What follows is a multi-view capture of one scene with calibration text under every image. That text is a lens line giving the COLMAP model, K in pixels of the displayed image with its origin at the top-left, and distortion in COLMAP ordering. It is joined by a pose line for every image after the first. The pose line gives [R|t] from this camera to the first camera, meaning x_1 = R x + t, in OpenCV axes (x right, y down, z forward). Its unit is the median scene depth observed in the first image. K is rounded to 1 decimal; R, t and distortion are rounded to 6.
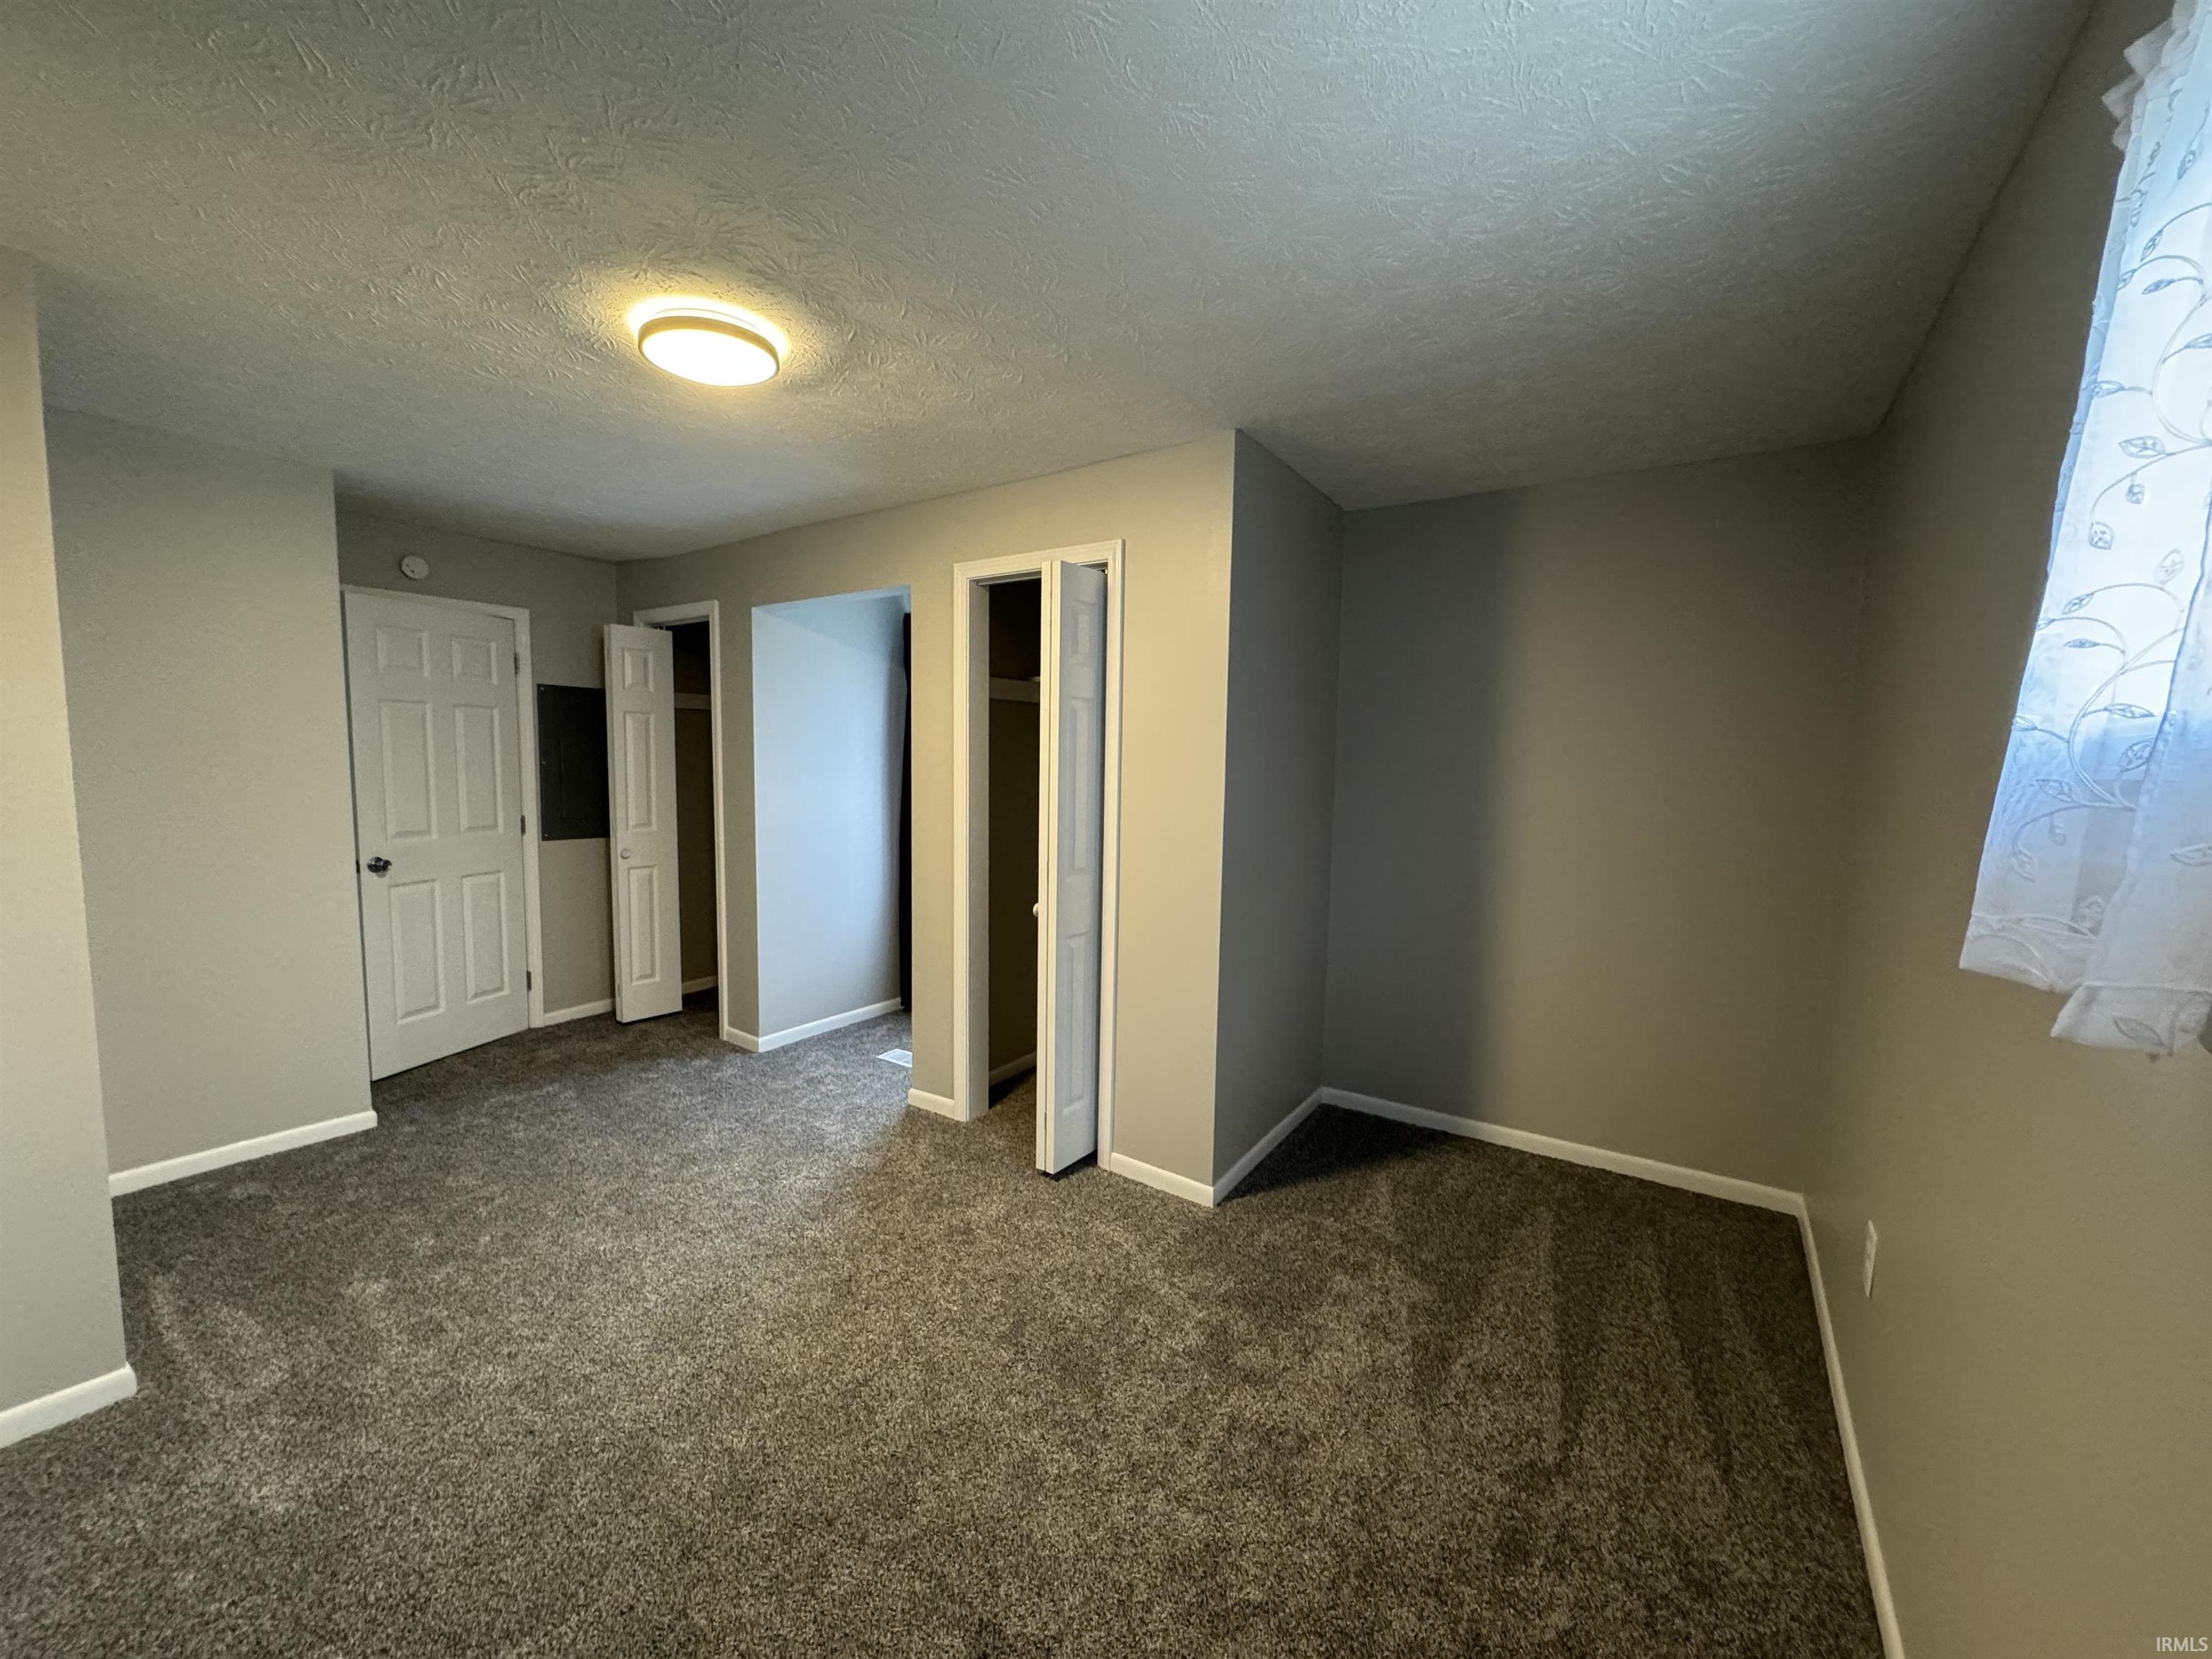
lens RADIAL K [[873.6, 0, 1106.0], [0, 873.6, 829.5], [0, 0, 1]] dist [0.000721, 0.000156]
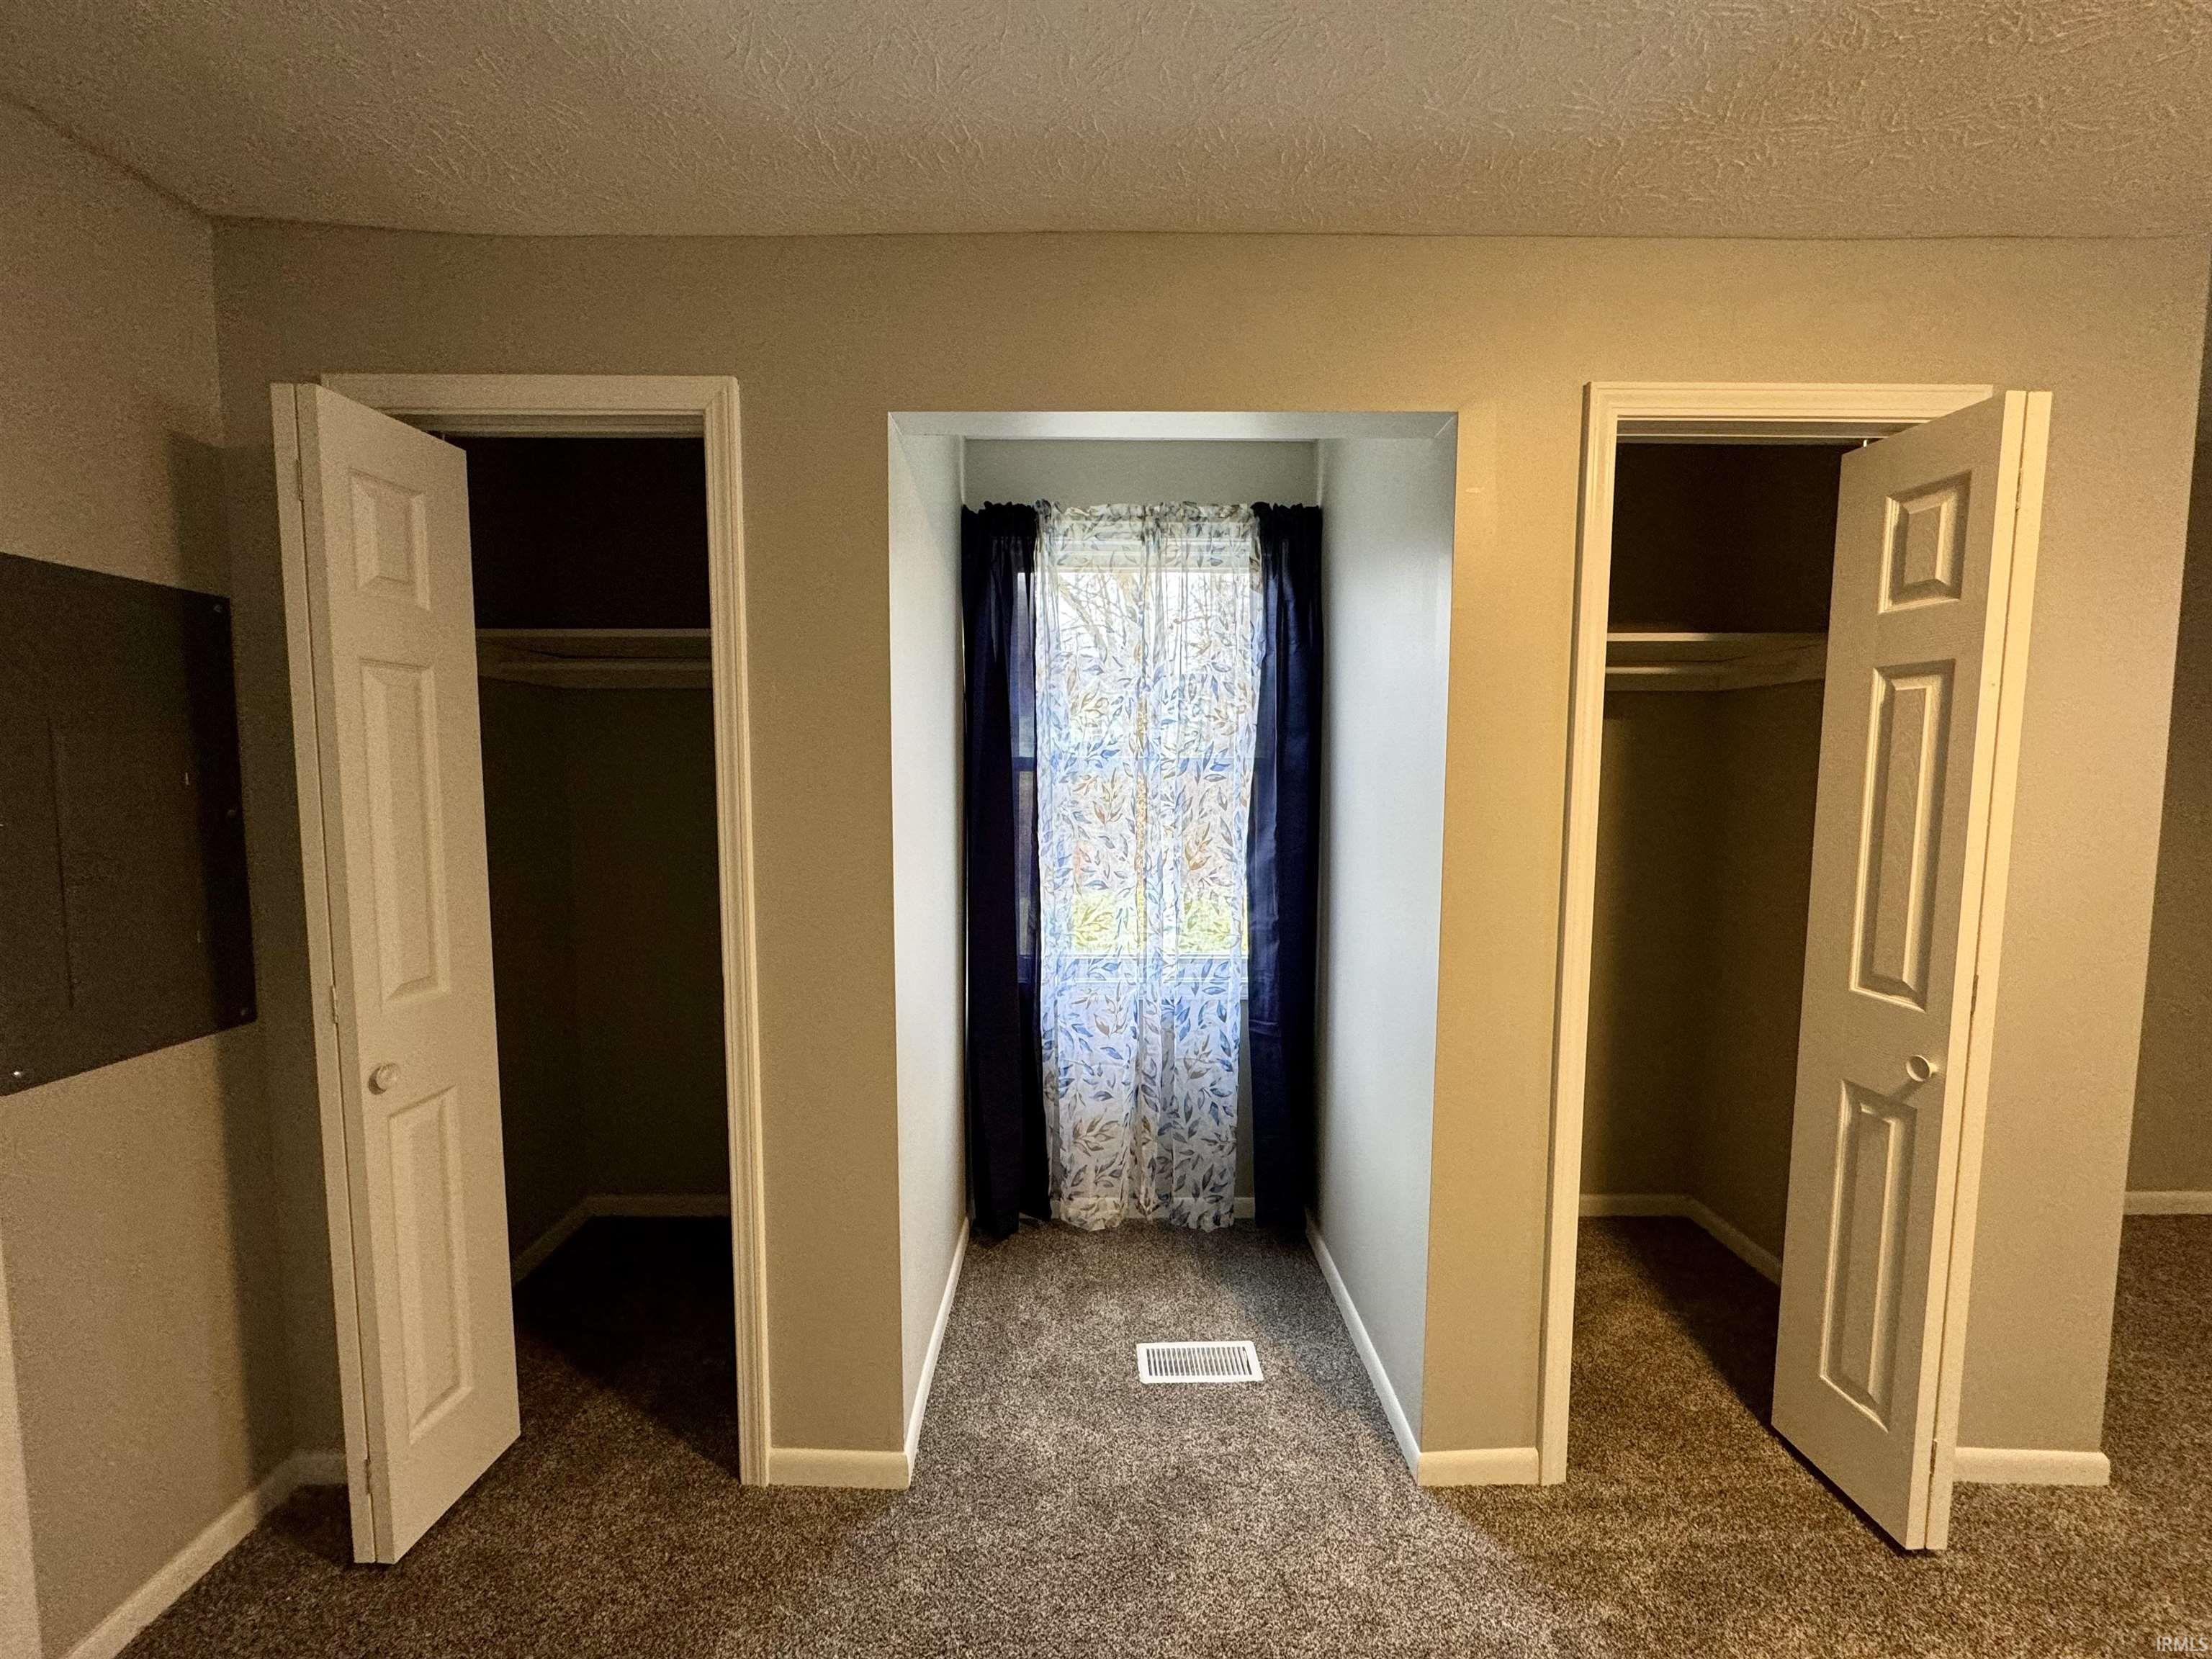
lens RADIAL K [[873.6, 0, 1106.0], [0, 873.6, 829.5], [0, 0, 1]] dist [0.000721, 0.000156]
pose [[0.818319, -0.059567, 0.571669, -0.503501], [0.056746, 0.998129, 0.022774, -0.060558], [-0.571956, 0.013803, 0.820168, 0.553799]]
